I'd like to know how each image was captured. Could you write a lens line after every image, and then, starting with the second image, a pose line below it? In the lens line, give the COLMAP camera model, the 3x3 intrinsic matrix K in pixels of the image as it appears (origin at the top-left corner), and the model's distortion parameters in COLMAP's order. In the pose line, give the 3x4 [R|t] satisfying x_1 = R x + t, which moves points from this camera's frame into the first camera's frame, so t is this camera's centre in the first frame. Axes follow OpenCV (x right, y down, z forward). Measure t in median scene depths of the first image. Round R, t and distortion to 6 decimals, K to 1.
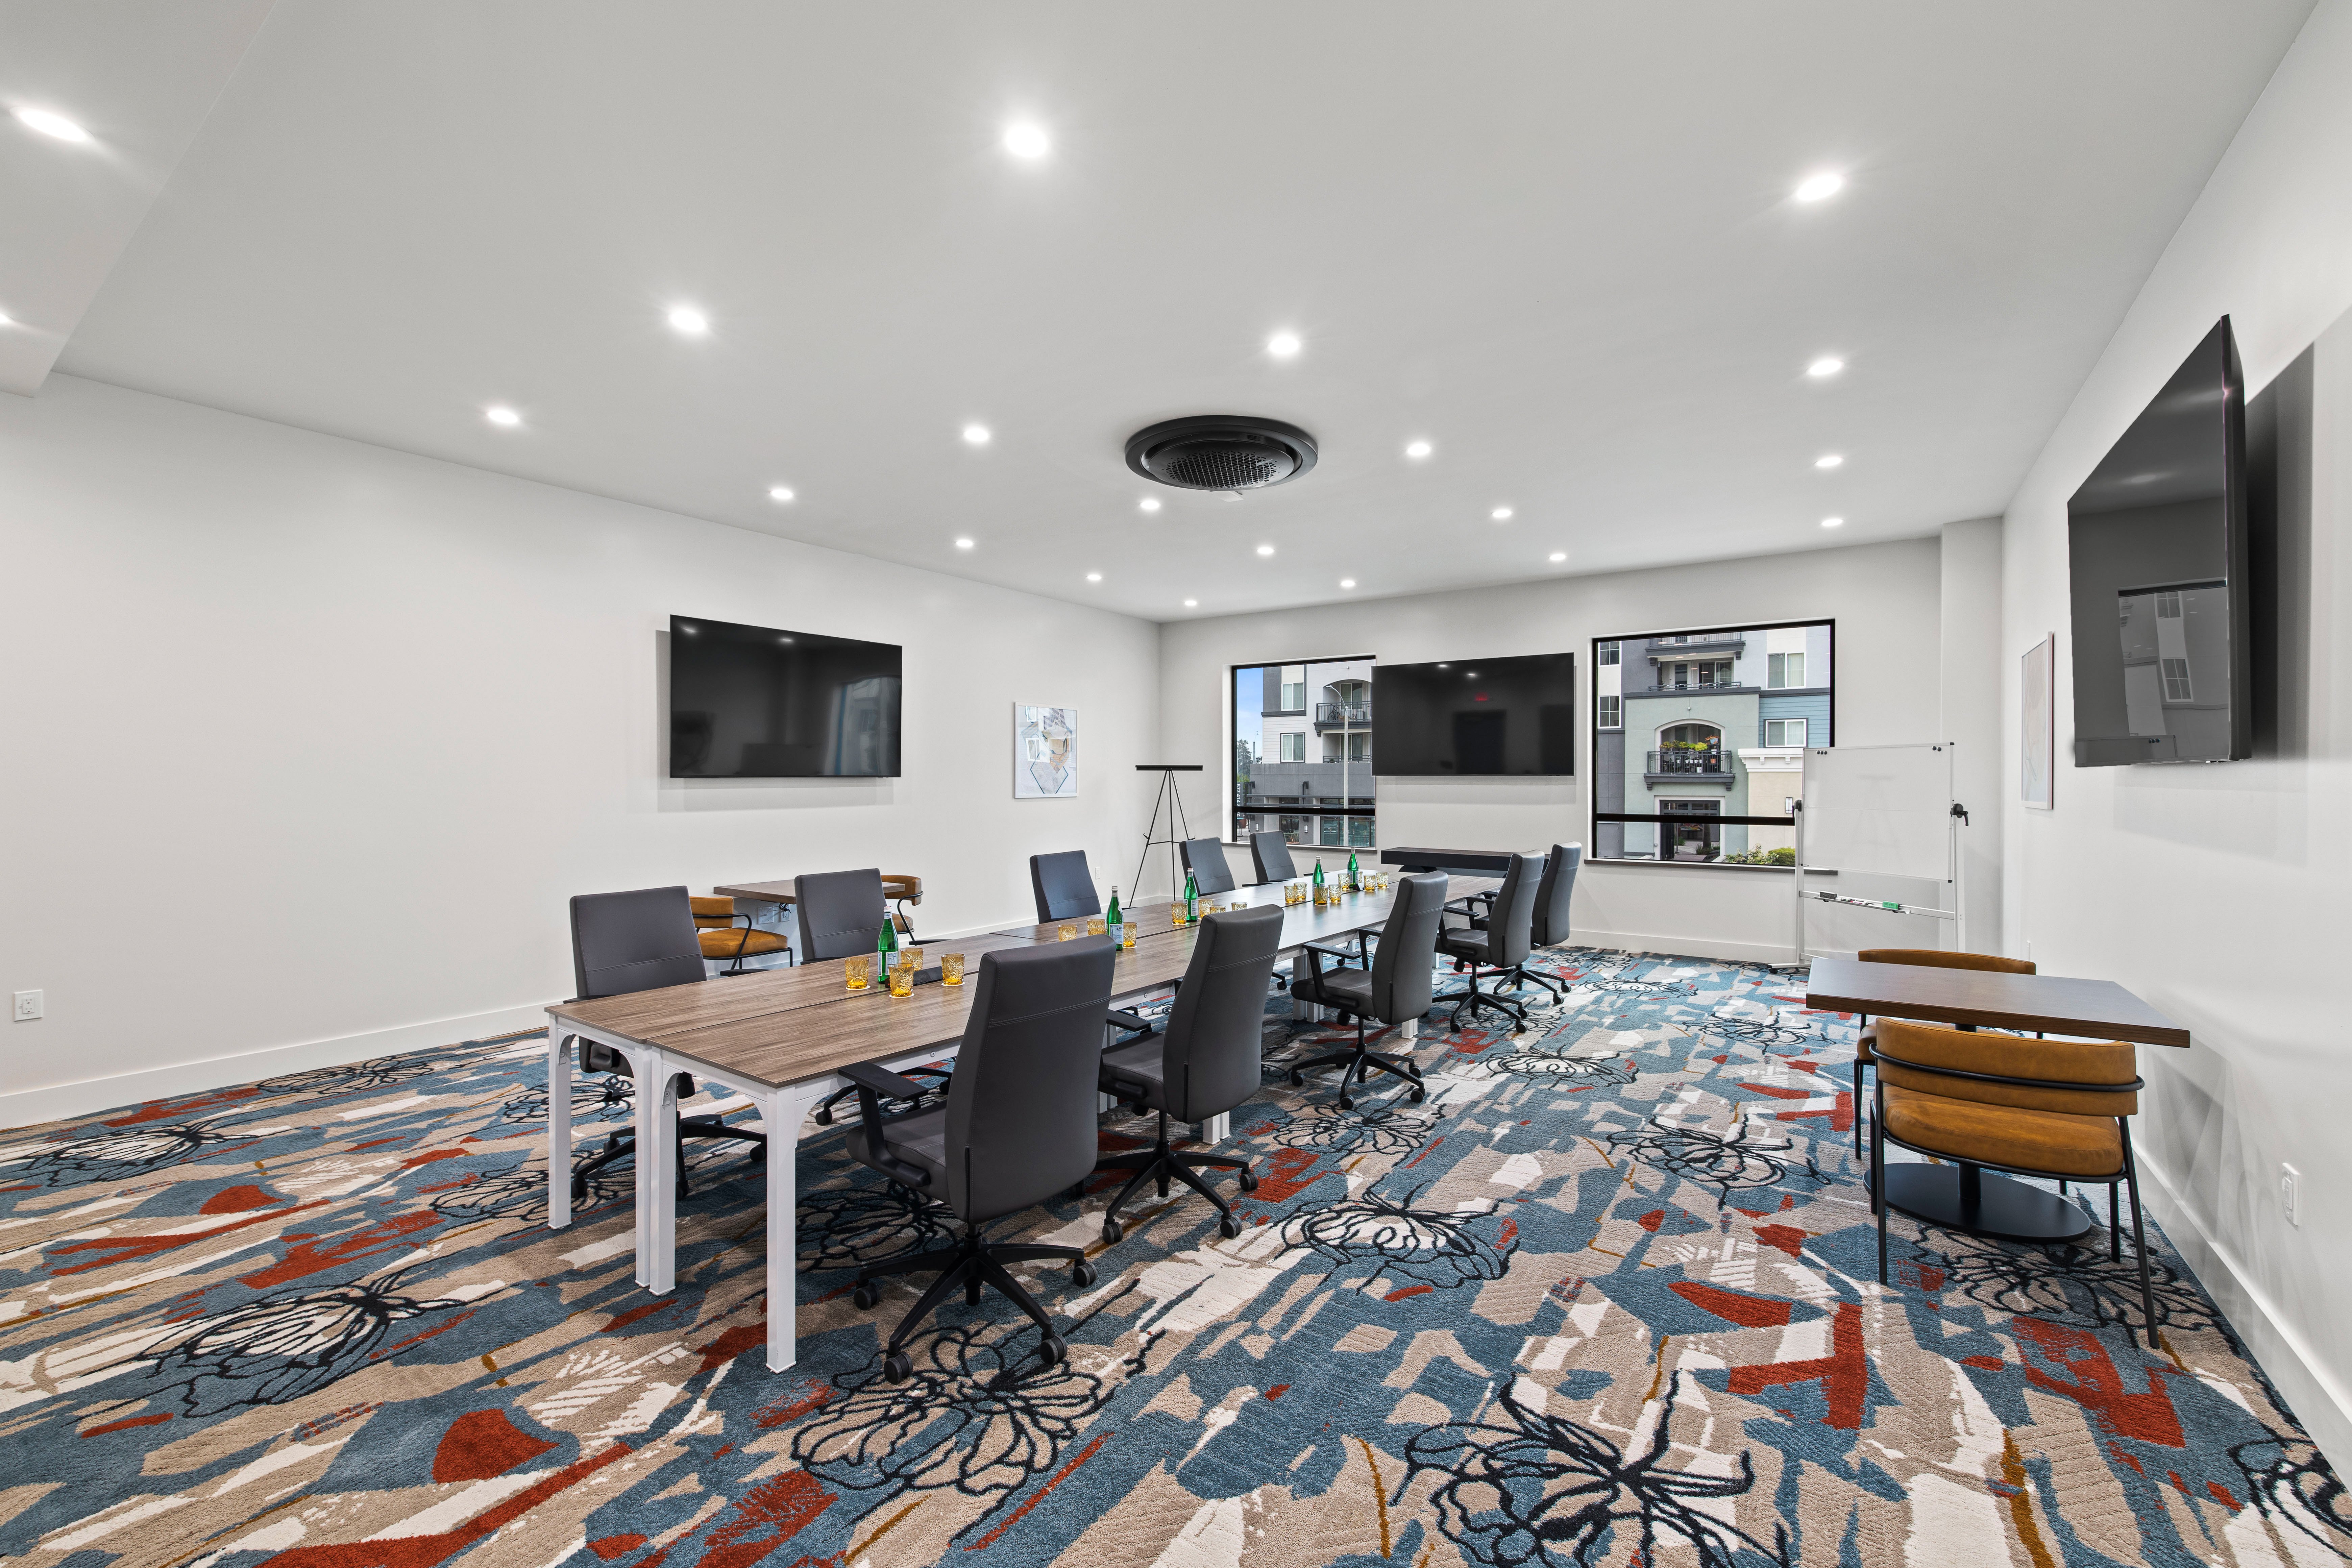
lens RADIAL K [[960.1, 0, 1179.8], [0, 960.1, 785.6], [0, 0, 1]] dist [-0.001695, 0.000002]
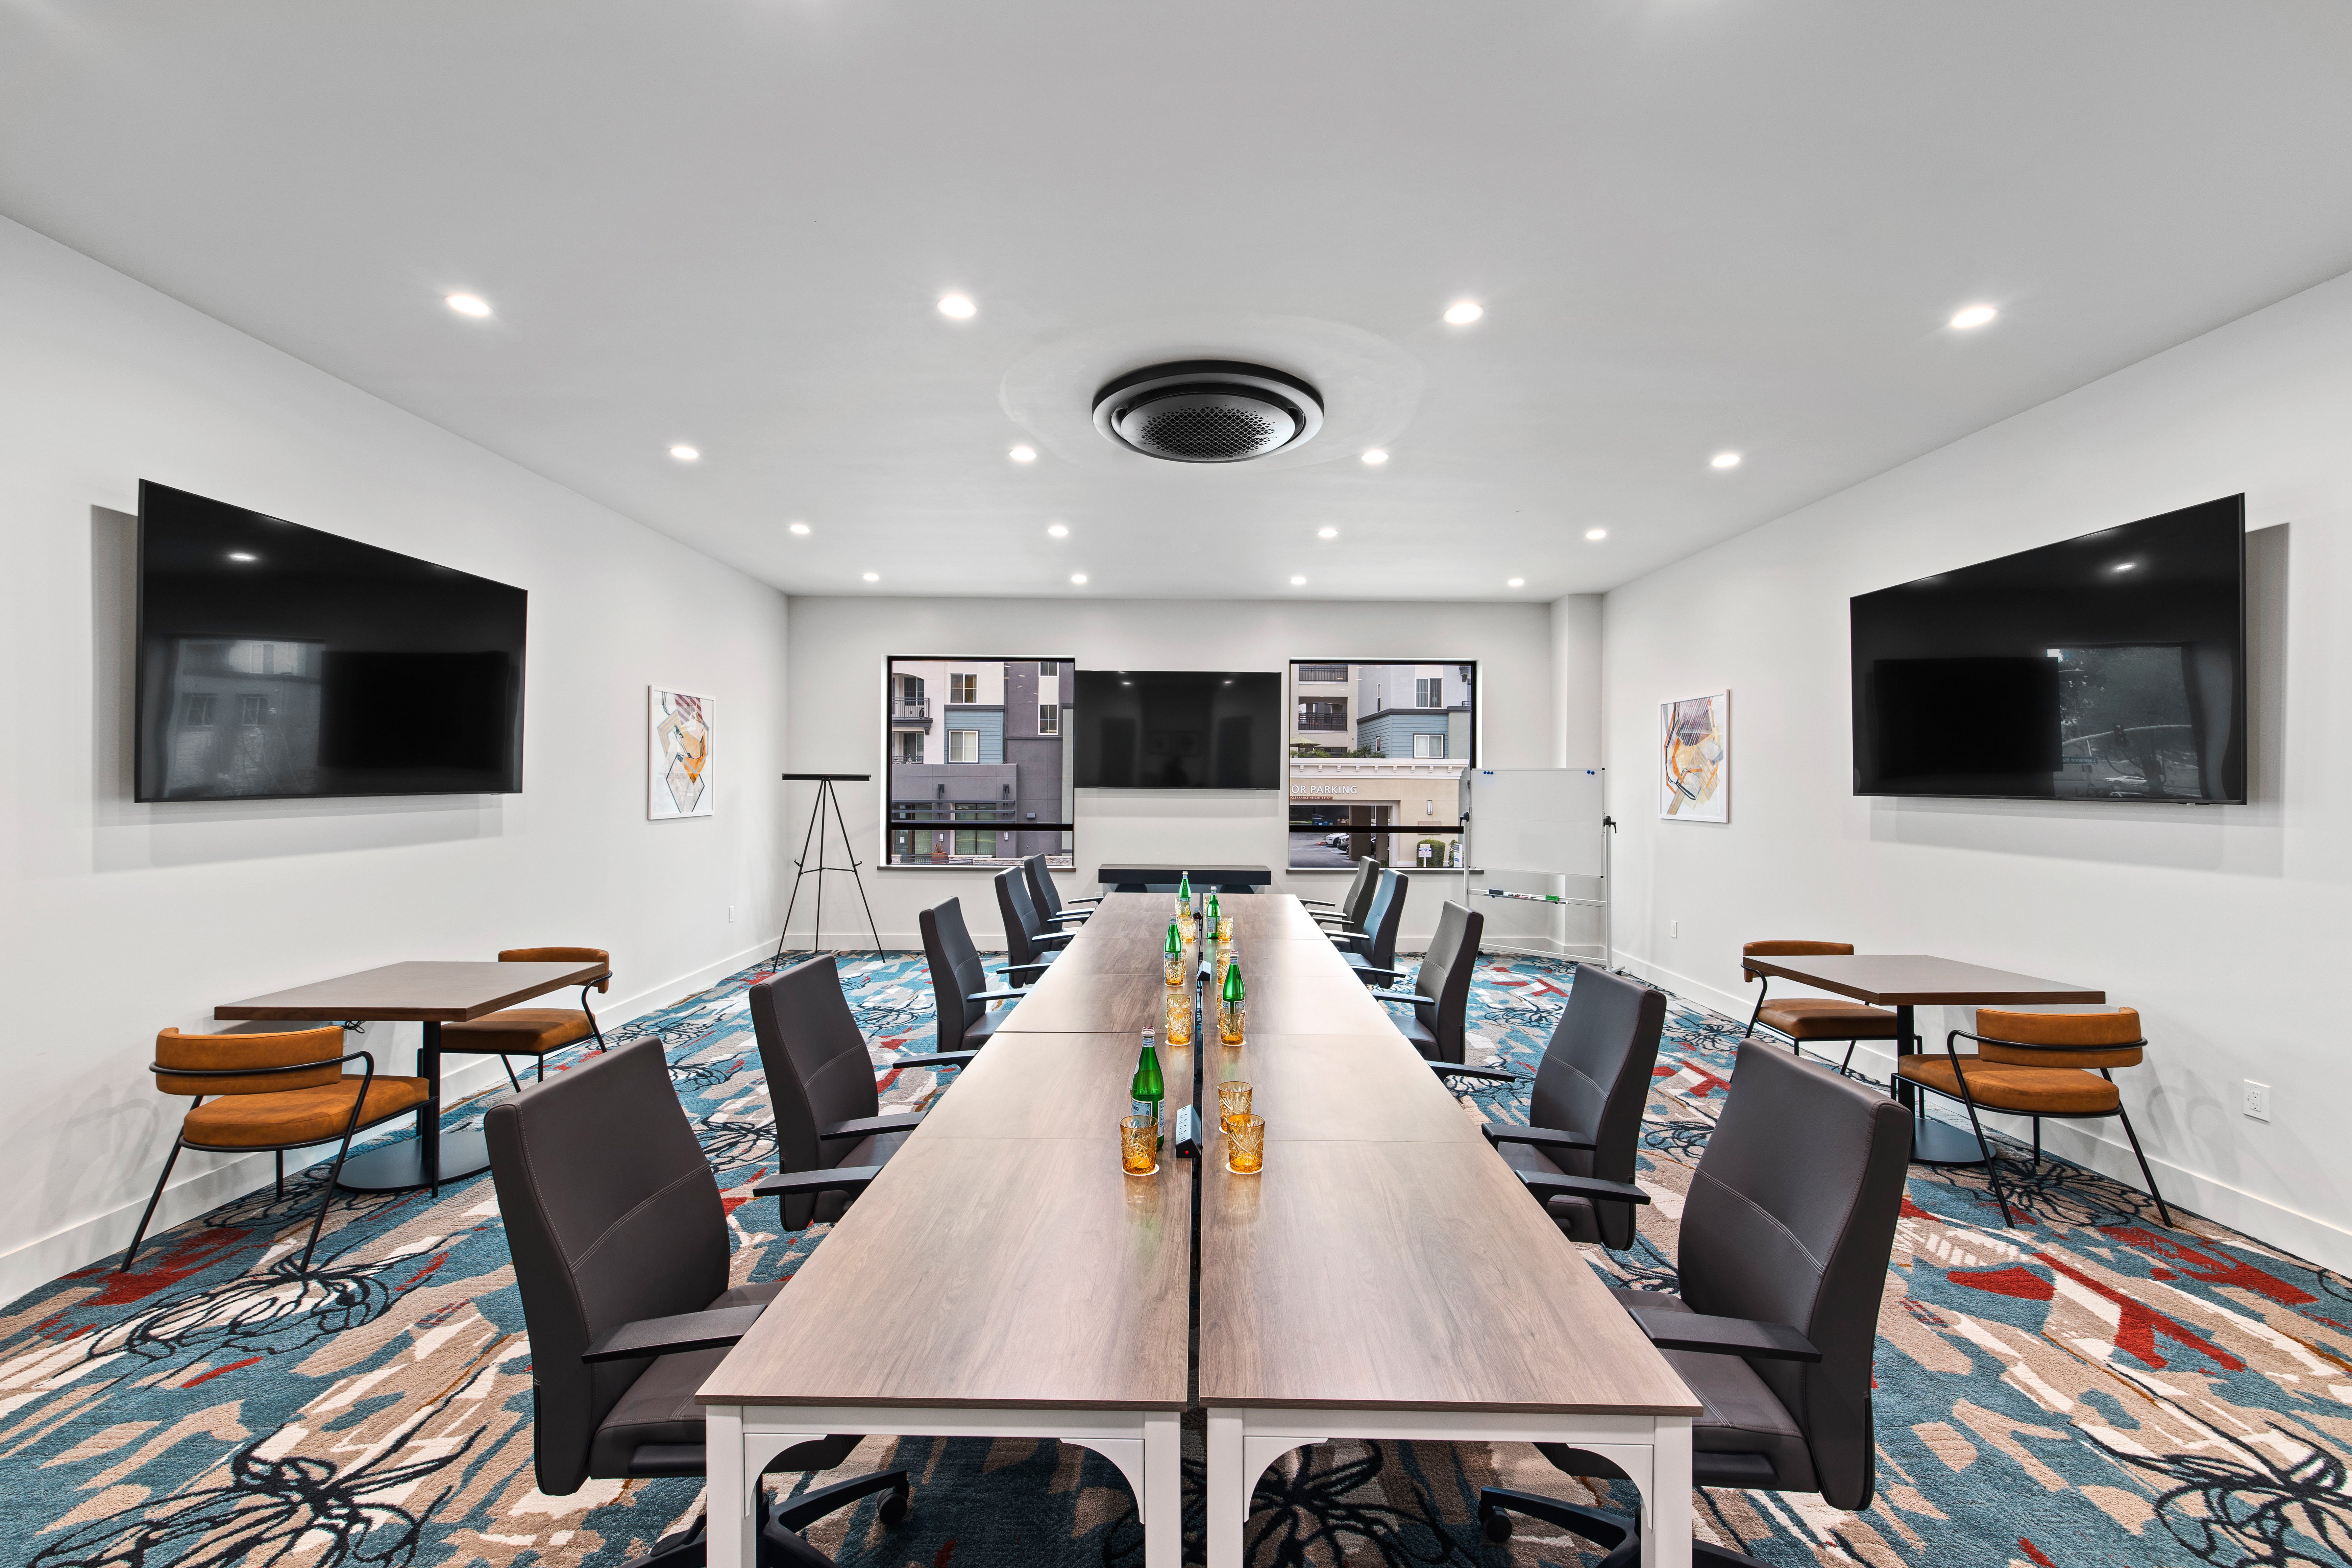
lens RADIAL K [[960.1, 0, 1172.8], [0, 960.1, 786.3], [0, 0, 1]] dist [-0.001695, 0.000002]
pose [[0.817139, 0.001525, 0.576439, -0.307563], [-0.002207, 0.999997, 0.000482, -0.015326], [-0.576437, -0.001666, 0.817140, 0.224620]]
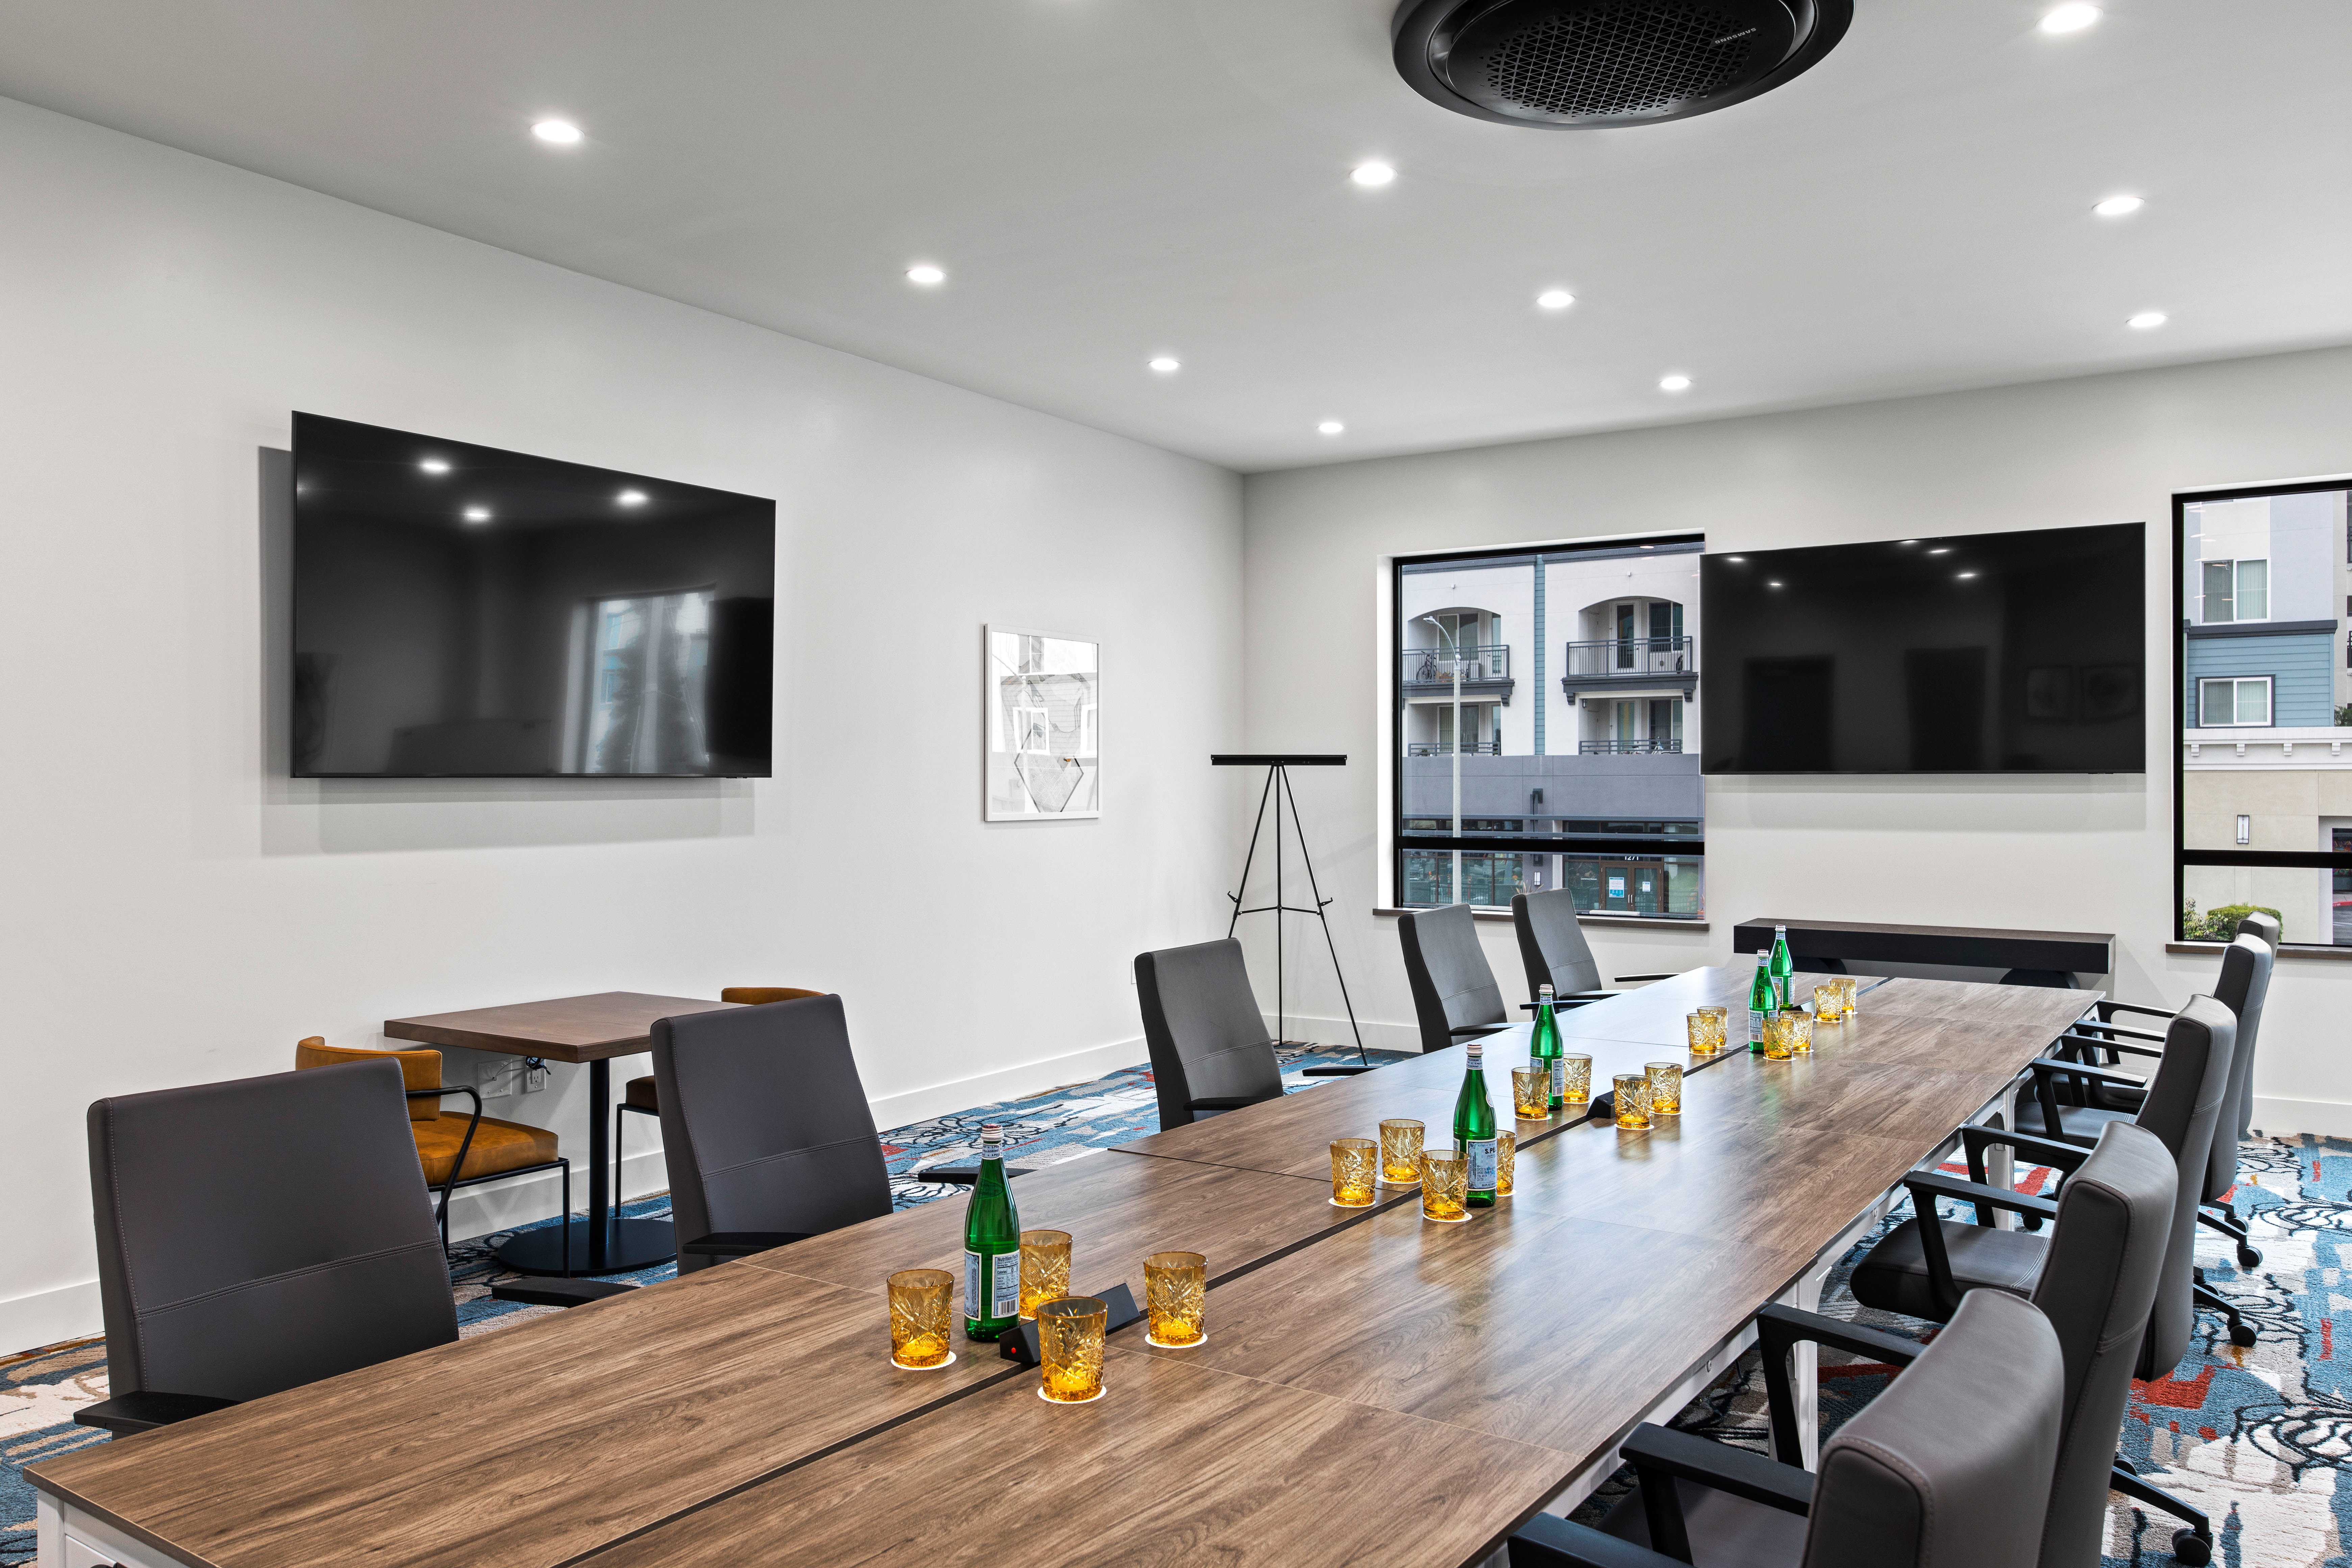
lens RADIAL K [[1671.2, 0, 1177.4], [0, 1671.2, 784.0], [0, 0, 1]] dist [-0.000666, 0.000313]
pose [[0.999446, -0.001407, 0.033263, -0.119635], [0.001672, 0.999967, -0.007933, 0.001186], [-0.033251, 0.007985, 0.999415, 0.173303]]
